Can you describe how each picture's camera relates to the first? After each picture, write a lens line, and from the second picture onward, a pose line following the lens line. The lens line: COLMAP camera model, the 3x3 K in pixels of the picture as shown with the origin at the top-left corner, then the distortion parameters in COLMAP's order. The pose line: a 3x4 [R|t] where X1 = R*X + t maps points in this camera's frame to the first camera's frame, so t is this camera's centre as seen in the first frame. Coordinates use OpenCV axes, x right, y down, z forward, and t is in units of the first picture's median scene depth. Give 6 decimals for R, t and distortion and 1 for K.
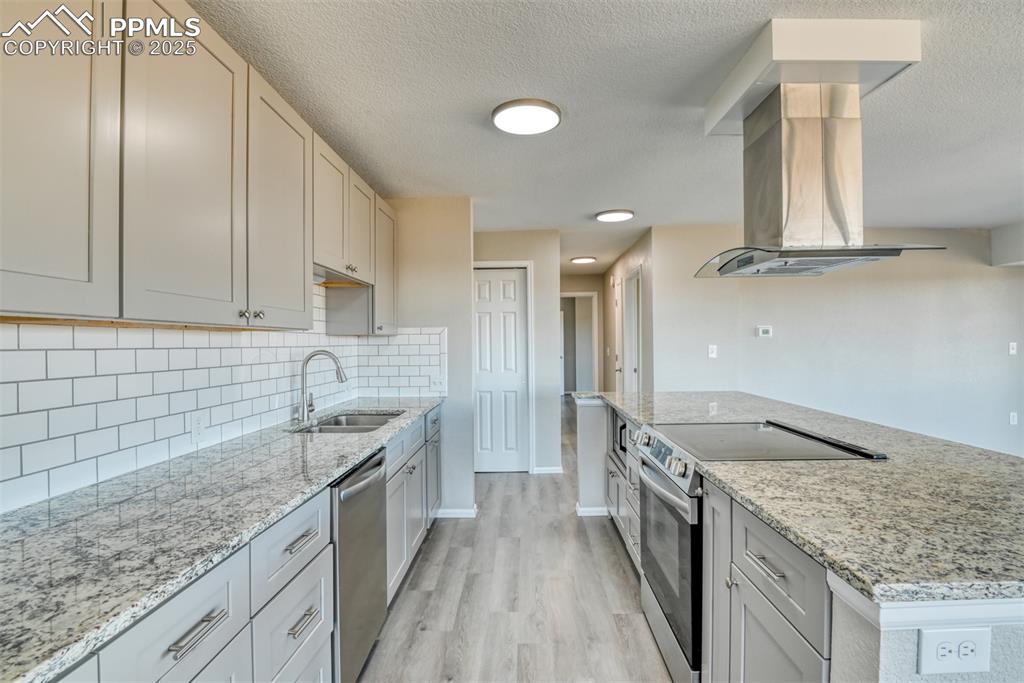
lens RADIAL K [[501.3, 0, 515.1], [0, 501.3, 345.0], [0, 0, 1]] dist [-0.018770, -0.006512]
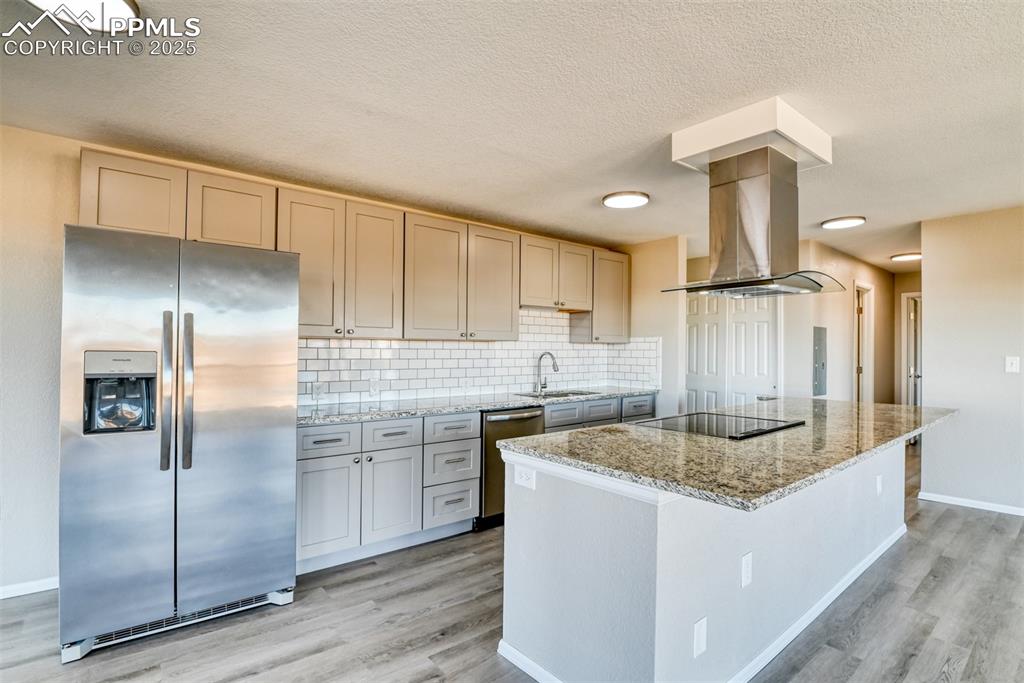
lens RADIAL K [[501.3, 0, 515.1], [0, 501.3, 345.0], [0, 0, 1]] dist [-0.018770, -0.006512]
pose [[0.656323, 0.008081, -0.754436, 0.747814], [-0.015105, 0.999883, -0.002431, -0.006930], [0.754329, 0.012991, 0.656369, -0.187096]]
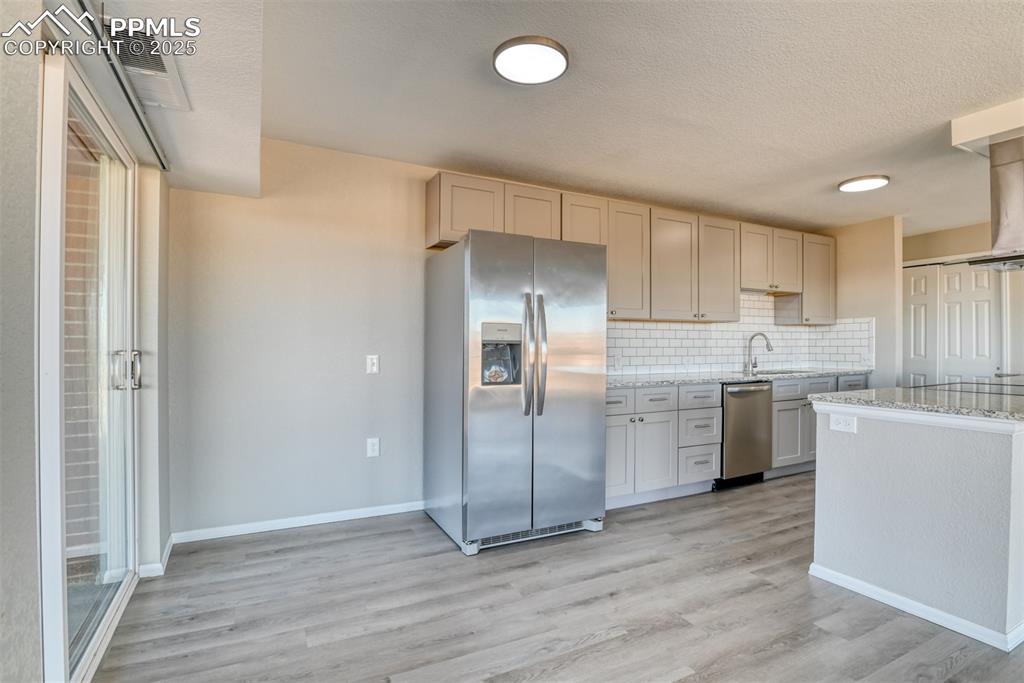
lens RADIAL K [[501.3, 0, 515.1], [0, 501.3, 345.0], [0, 0, 1]] dist [-0.018770, -0.006512]
pose [[0.480355, 0.007860, -0.877039, 0.690592], [-0.005286, 0.999968, 0.006066, 0.042478], [0.877058, 0.001722, 0.480381, -0.573479]]
